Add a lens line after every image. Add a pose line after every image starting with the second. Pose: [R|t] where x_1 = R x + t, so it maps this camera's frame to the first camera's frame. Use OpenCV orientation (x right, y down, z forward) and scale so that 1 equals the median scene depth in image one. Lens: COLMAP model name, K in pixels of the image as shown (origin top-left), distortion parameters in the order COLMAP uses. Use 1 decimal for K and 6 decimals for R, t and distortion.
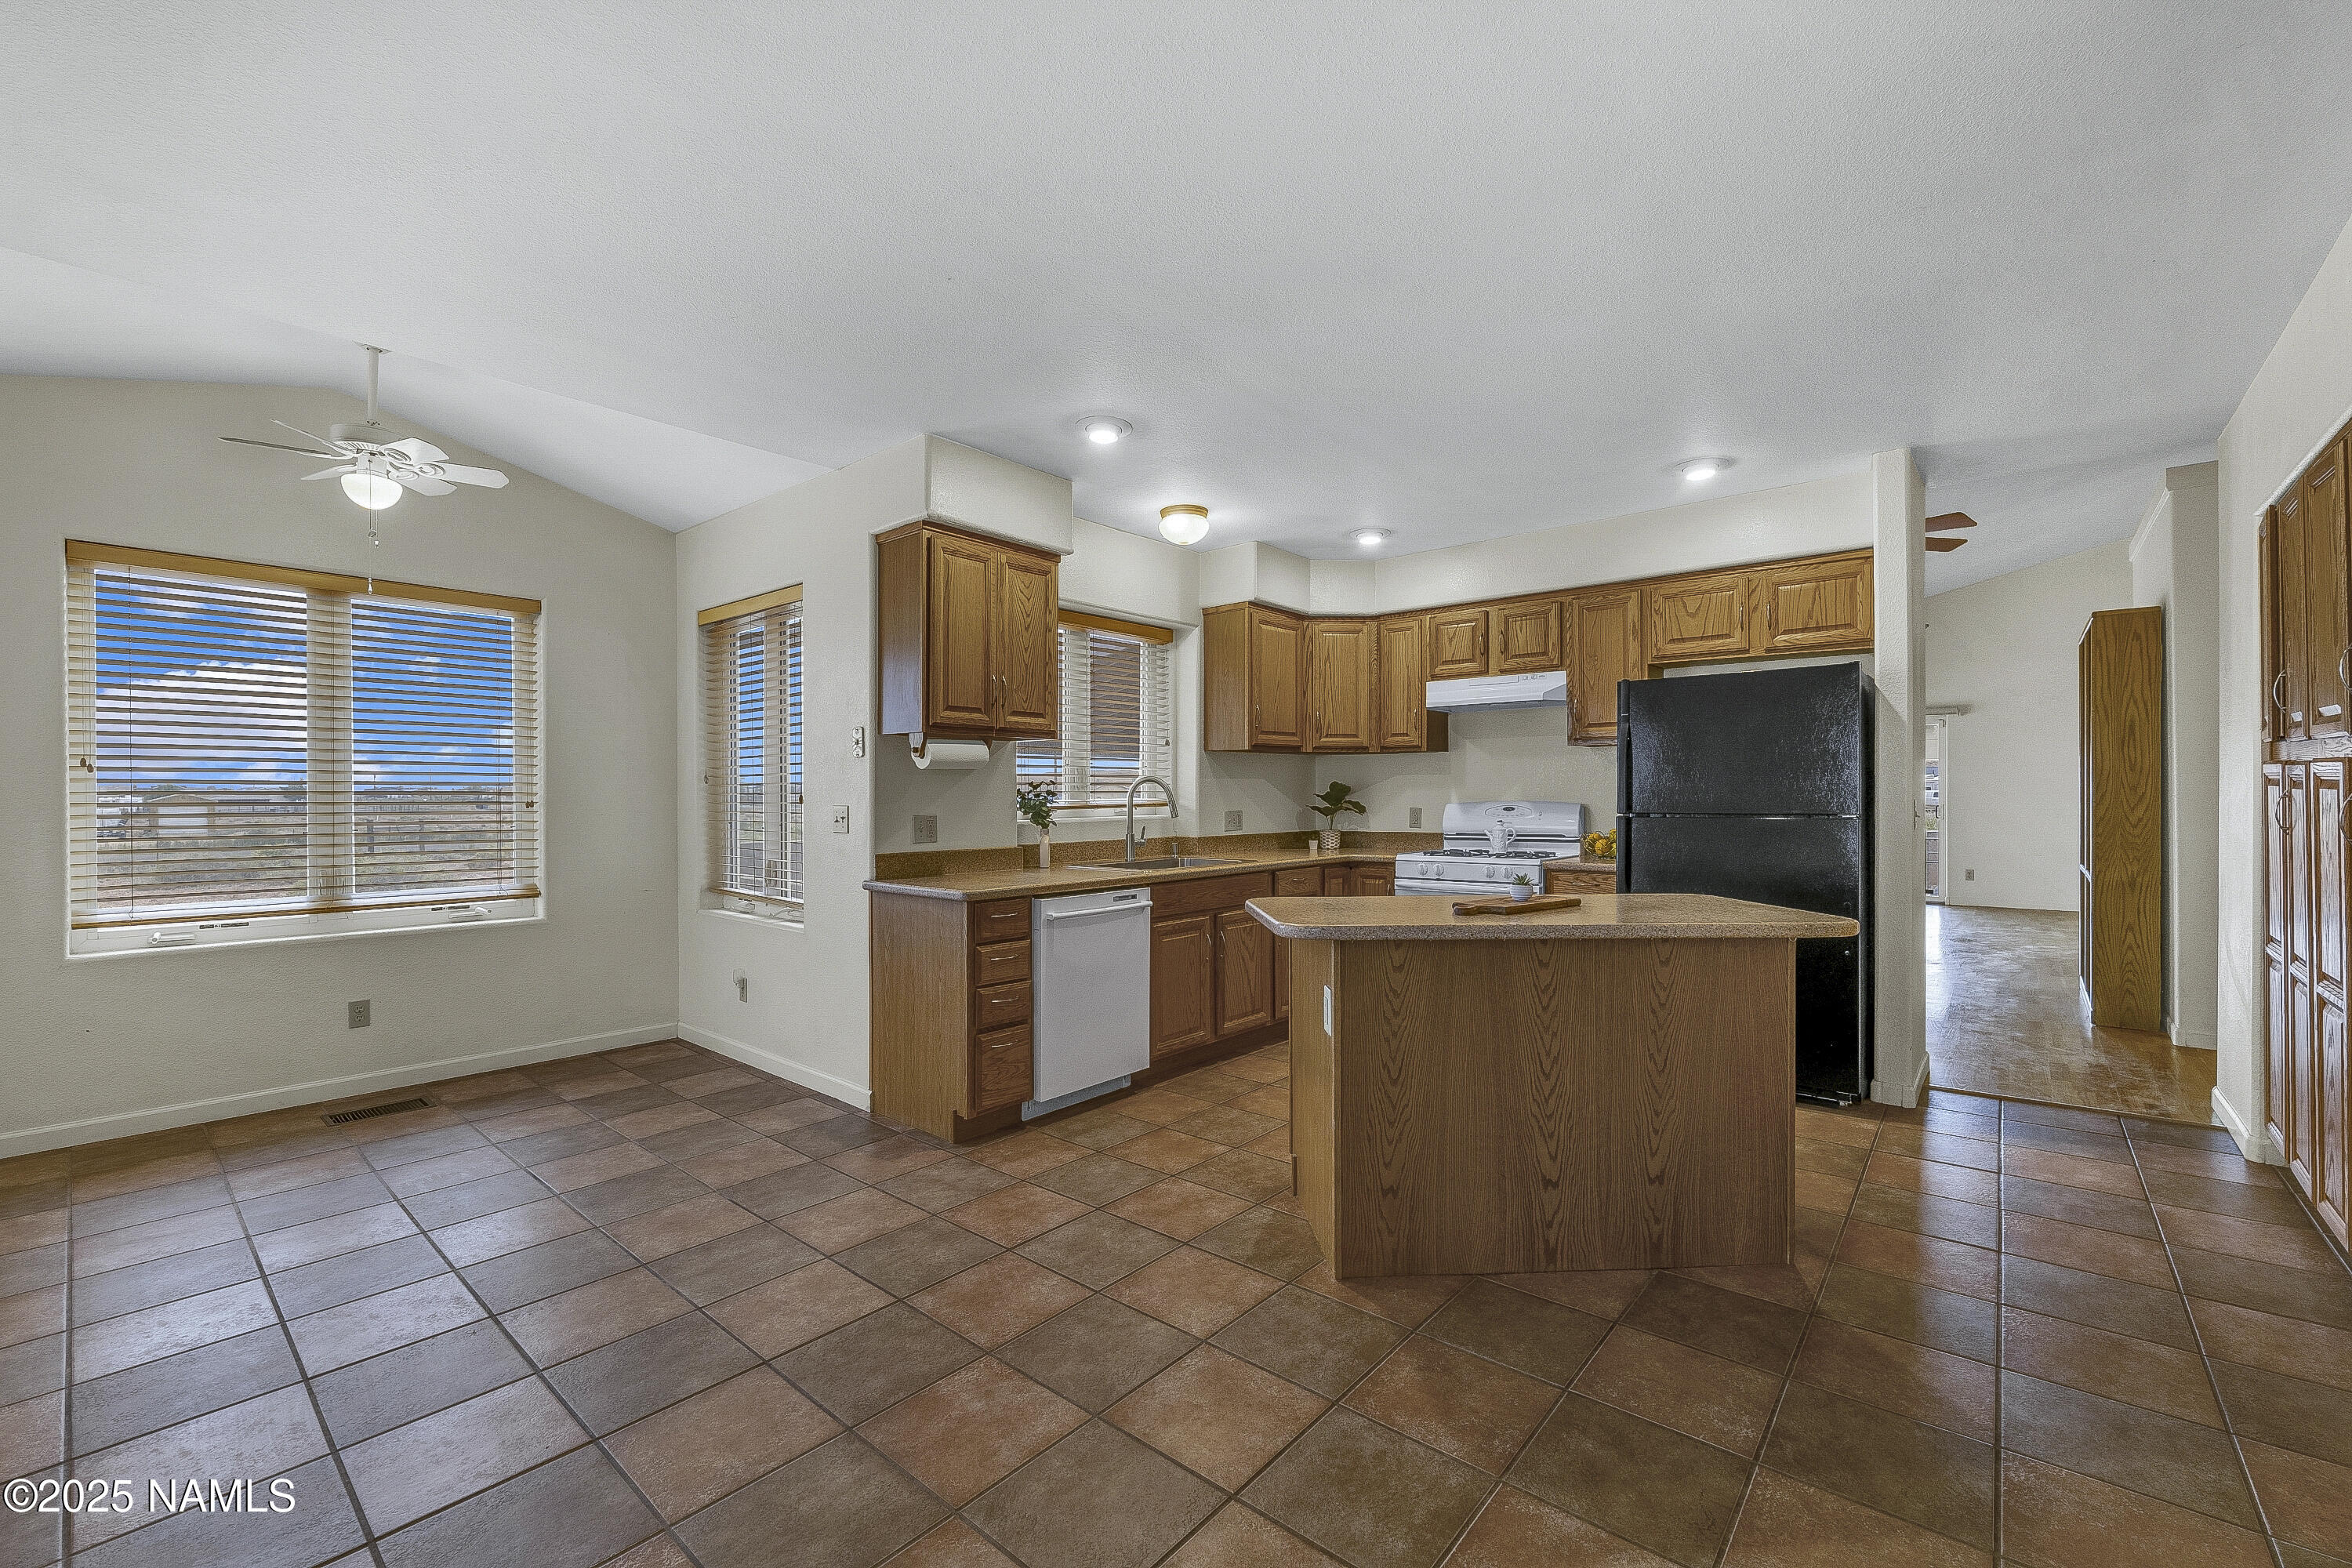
lens RADIAL K [[966.5, 0, 1176.0], [0, 966.5, 784.0], [0, 0, 1]] dist [-0.013187, 0.000006]
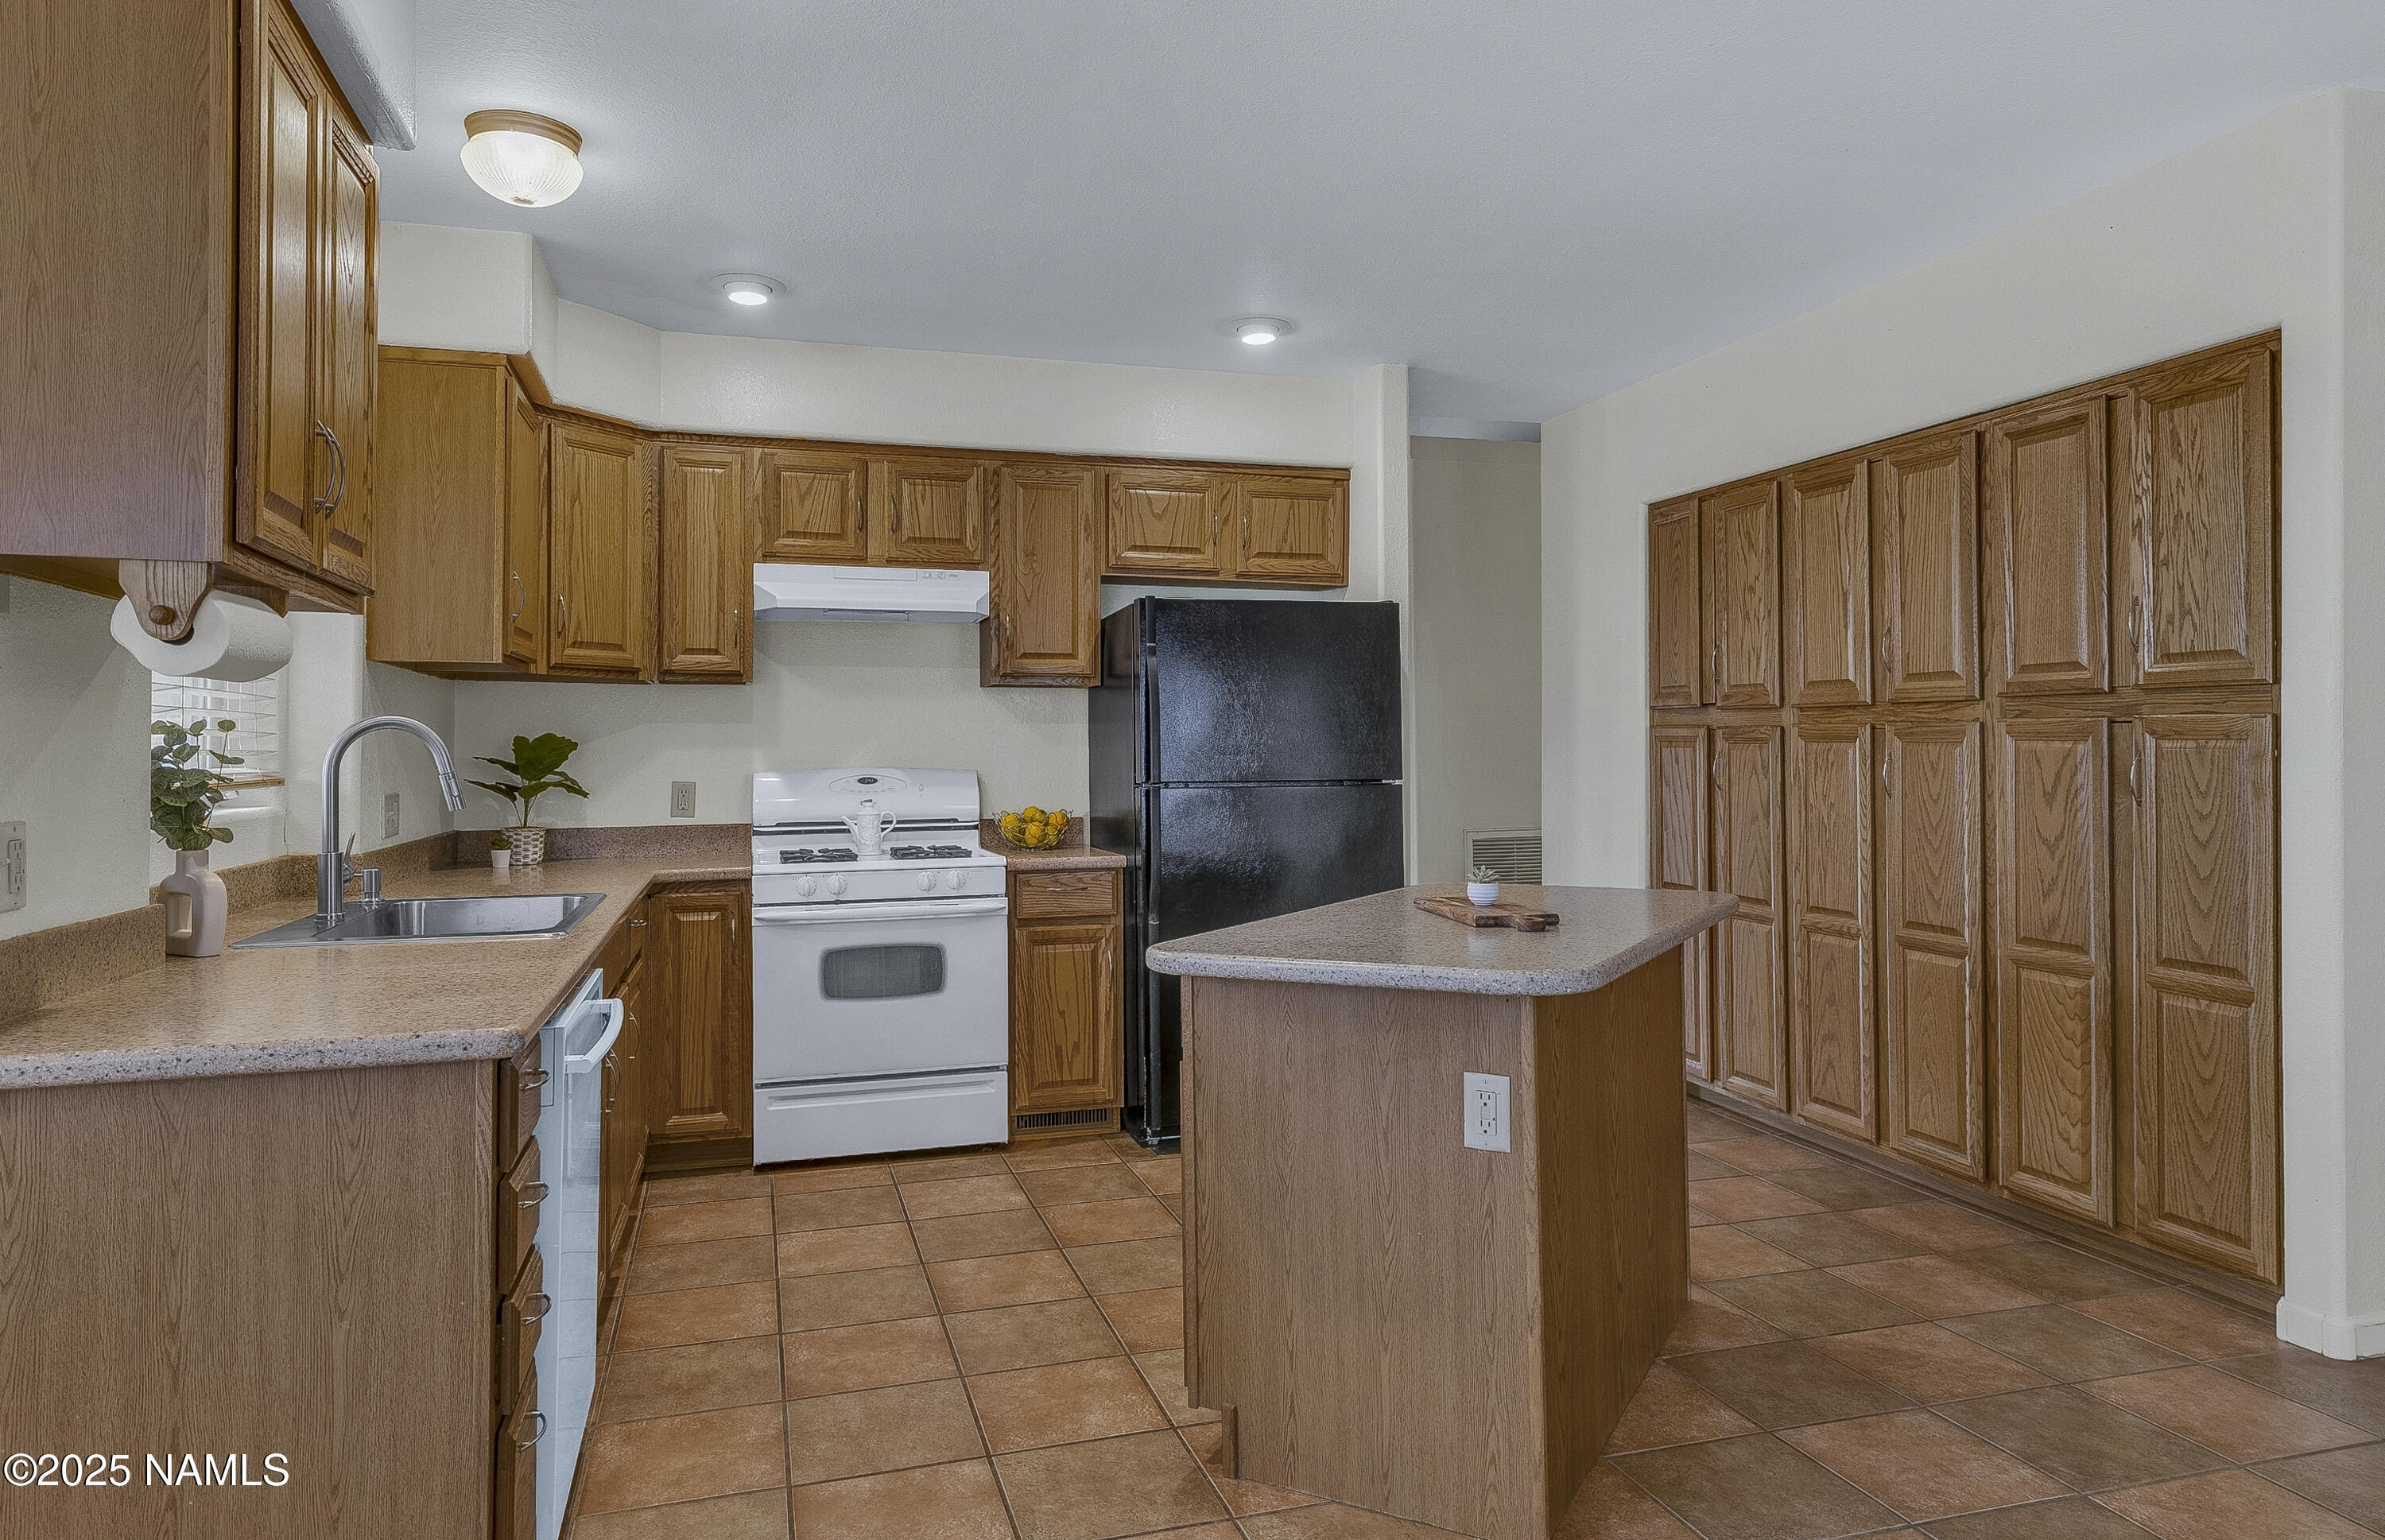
lens RADIAL K [[1454.4, 0, 1191.3], [0, 1454.4, 722.1], [0, 0, 1]] dist [0.021194, -0.000463]
pose [[0.535343, 0.020608, 0.844383, -0.368182], [-0.006087, 0.999770, -0.020541, 0.006430], [-0.844613, 0.005857, 0.535345, 0.344373]]
